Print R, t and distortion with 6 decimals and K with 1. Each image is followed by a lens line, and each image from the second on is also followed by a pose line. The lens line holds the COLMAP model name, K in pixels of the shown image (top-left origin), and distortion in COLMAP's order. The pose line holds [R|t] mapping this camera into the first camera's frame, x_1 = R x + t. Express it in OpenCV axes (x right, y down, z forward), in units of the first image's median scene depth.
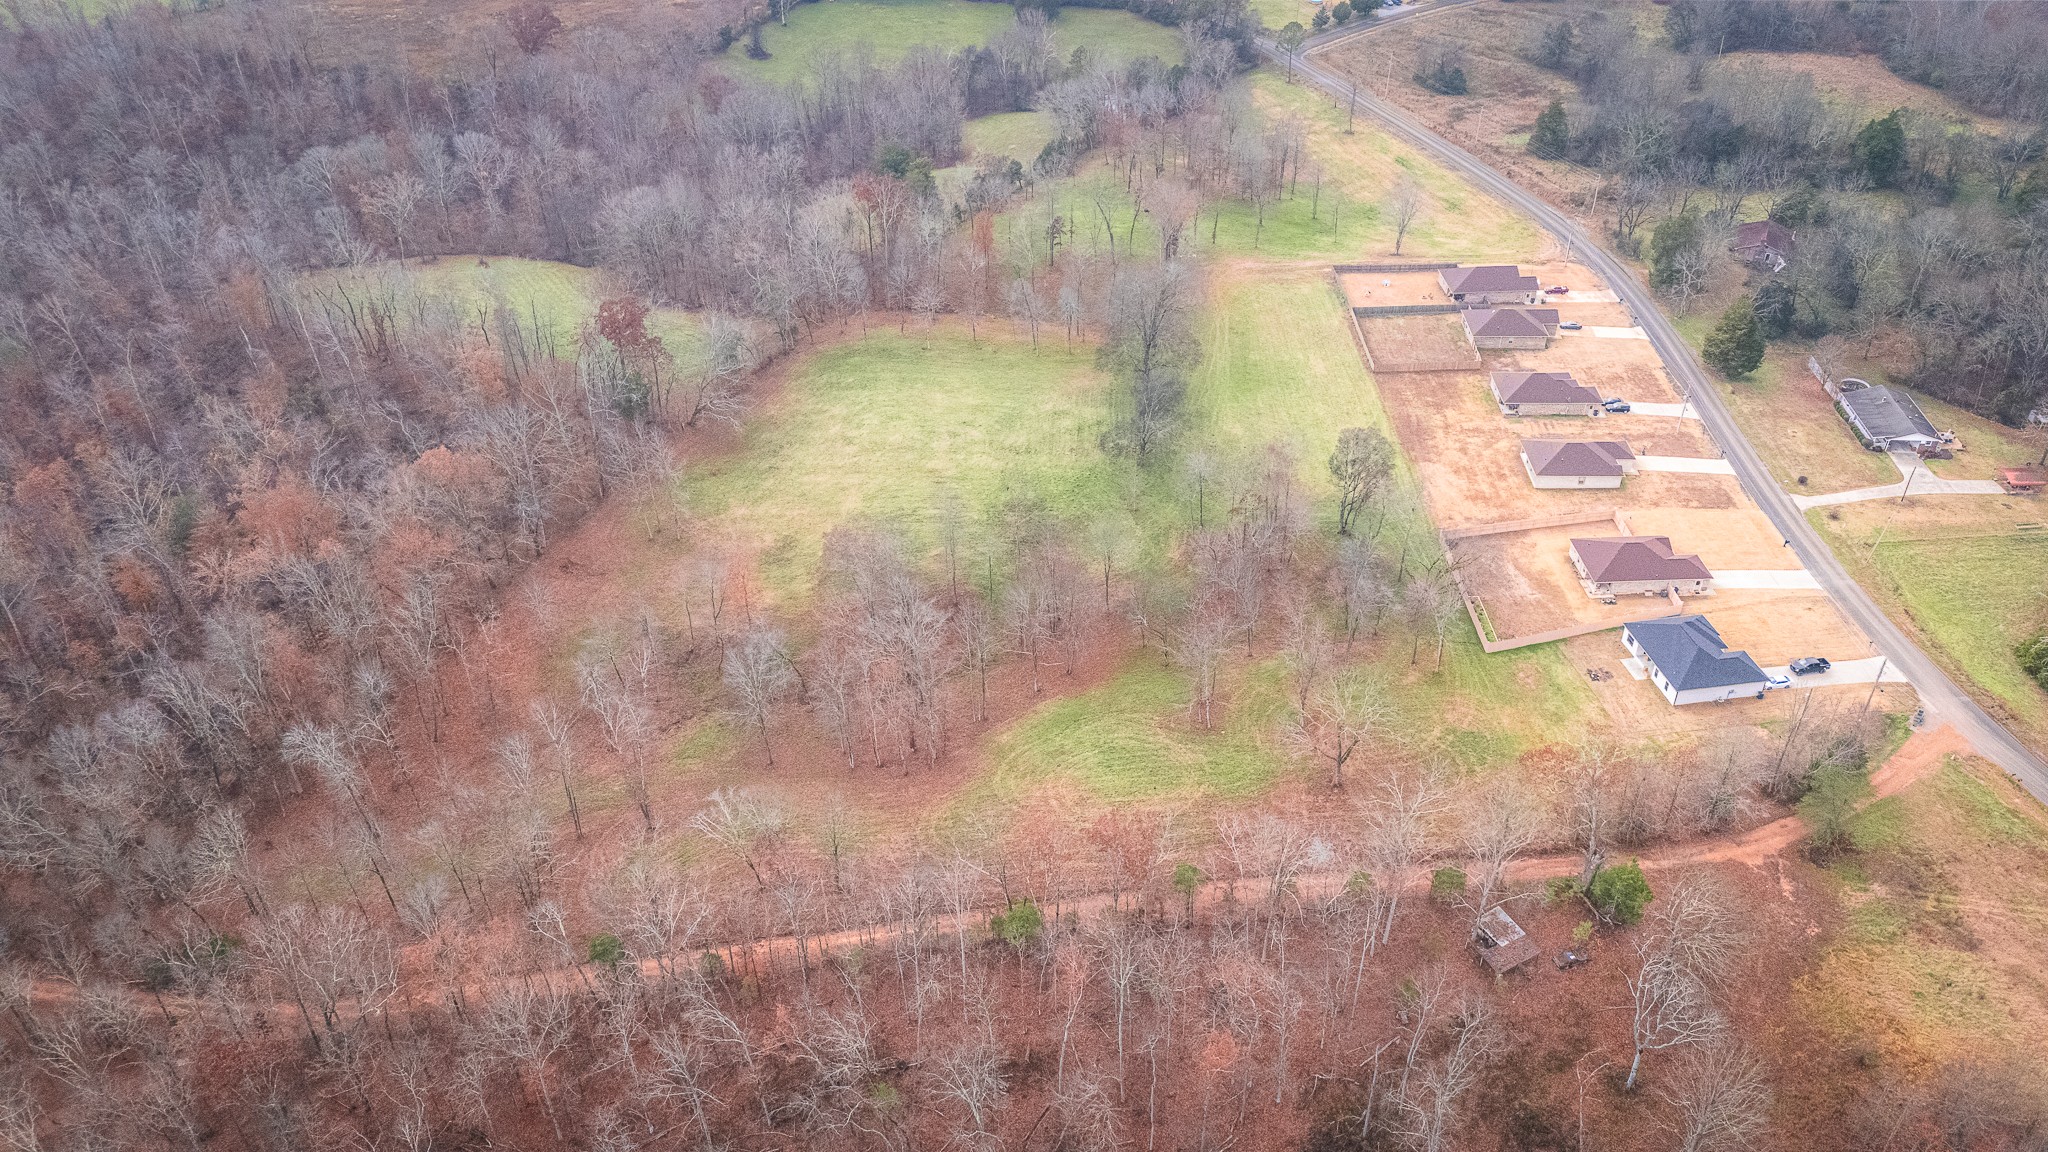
lens RADIAL K [[1508.7, 0, 1023.2], [0, 1508.7, 573.0], [0, 0, 1]] dist [0.063327, -0.055323]
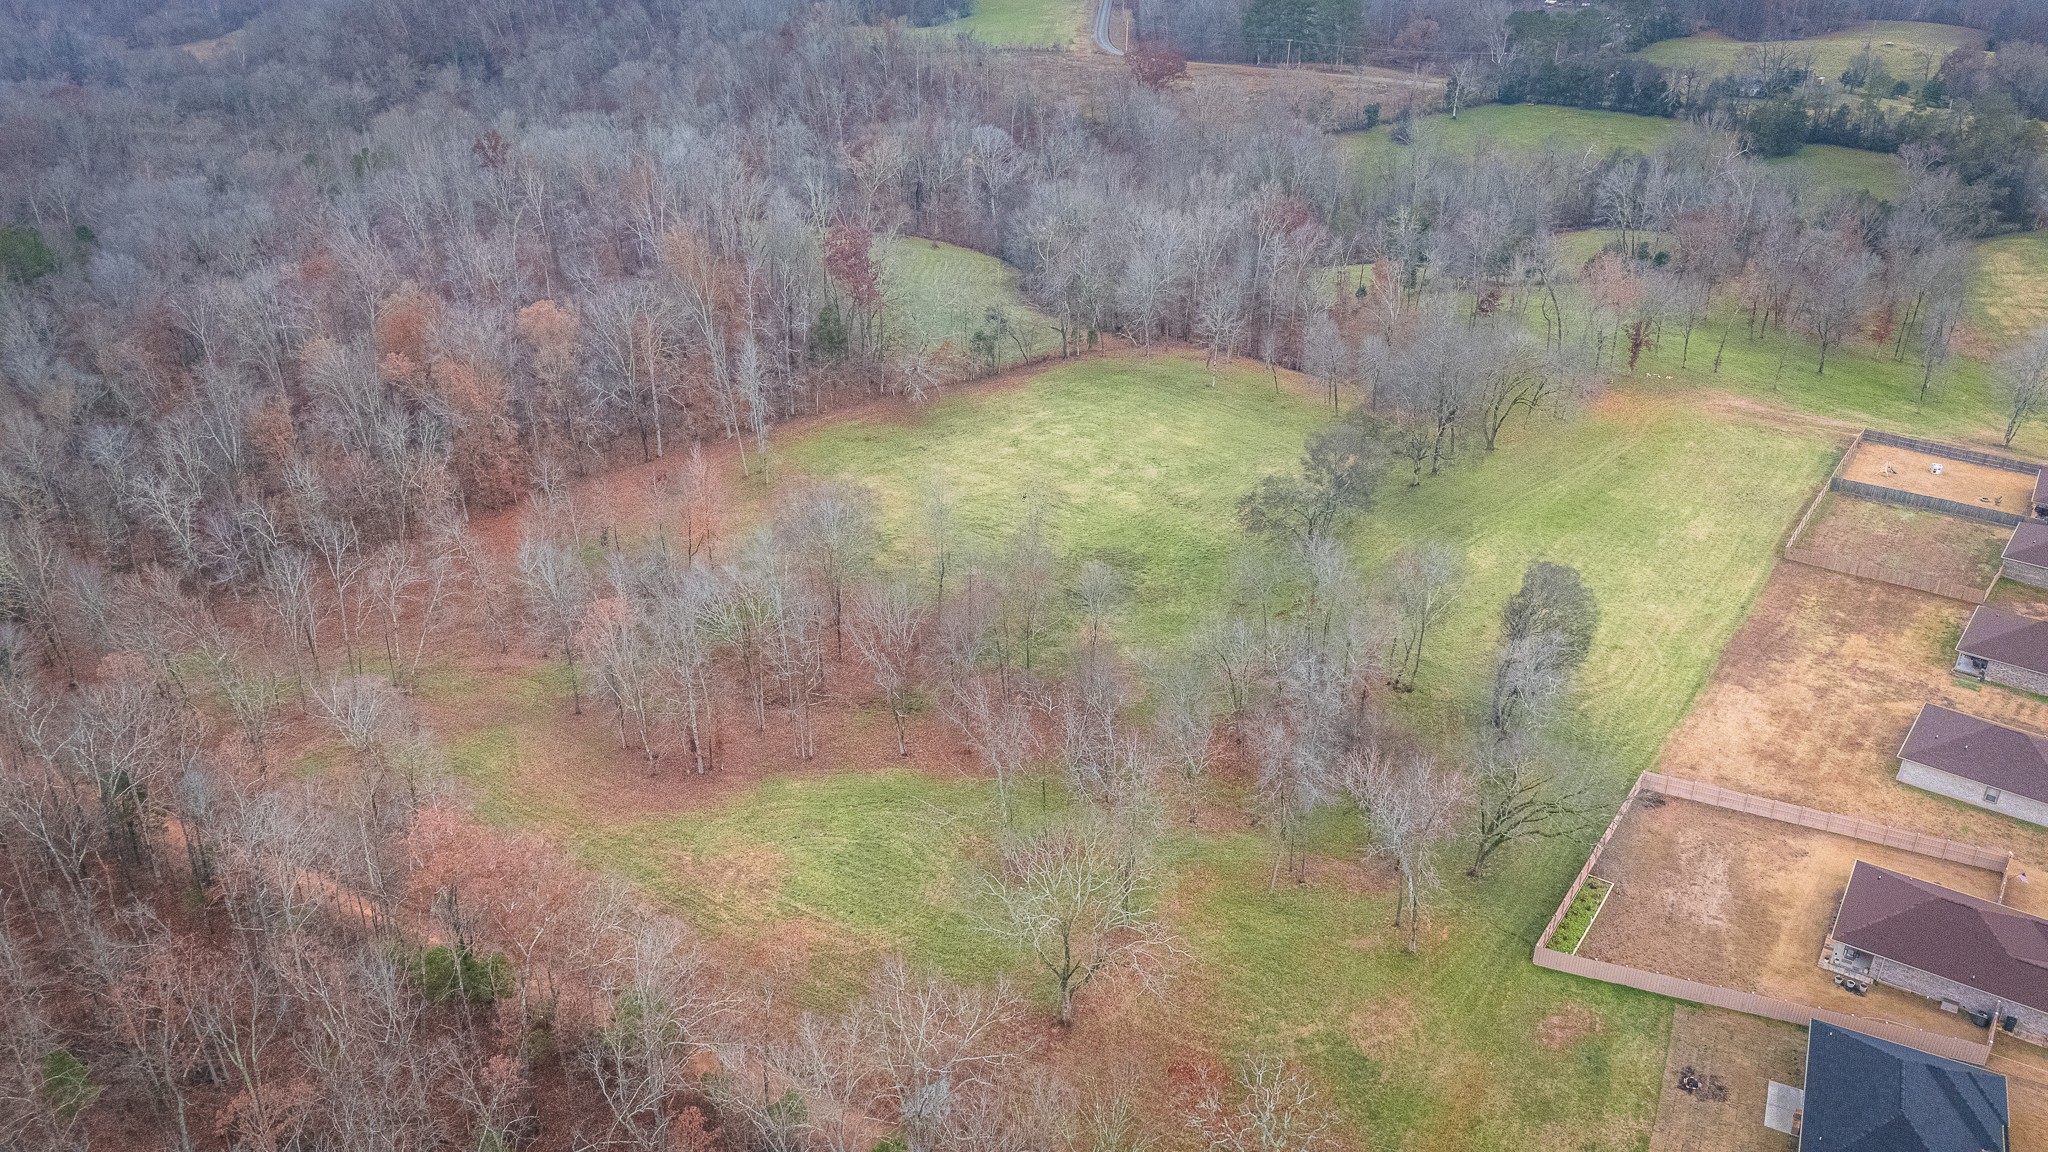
lens RADIAL K [[1508.7, 0, 1018.0], [0, 1508.7, 565.7], [0, 0, 1]] dist [0.063327, -0.055323]
pose [[0.805100, 0.278073, -0.523918, 0.314801], [-0.344535, 0.938246, -0.031465, -0.000997], [0.482815, 0.205840, 0.851187, 0.316560]]
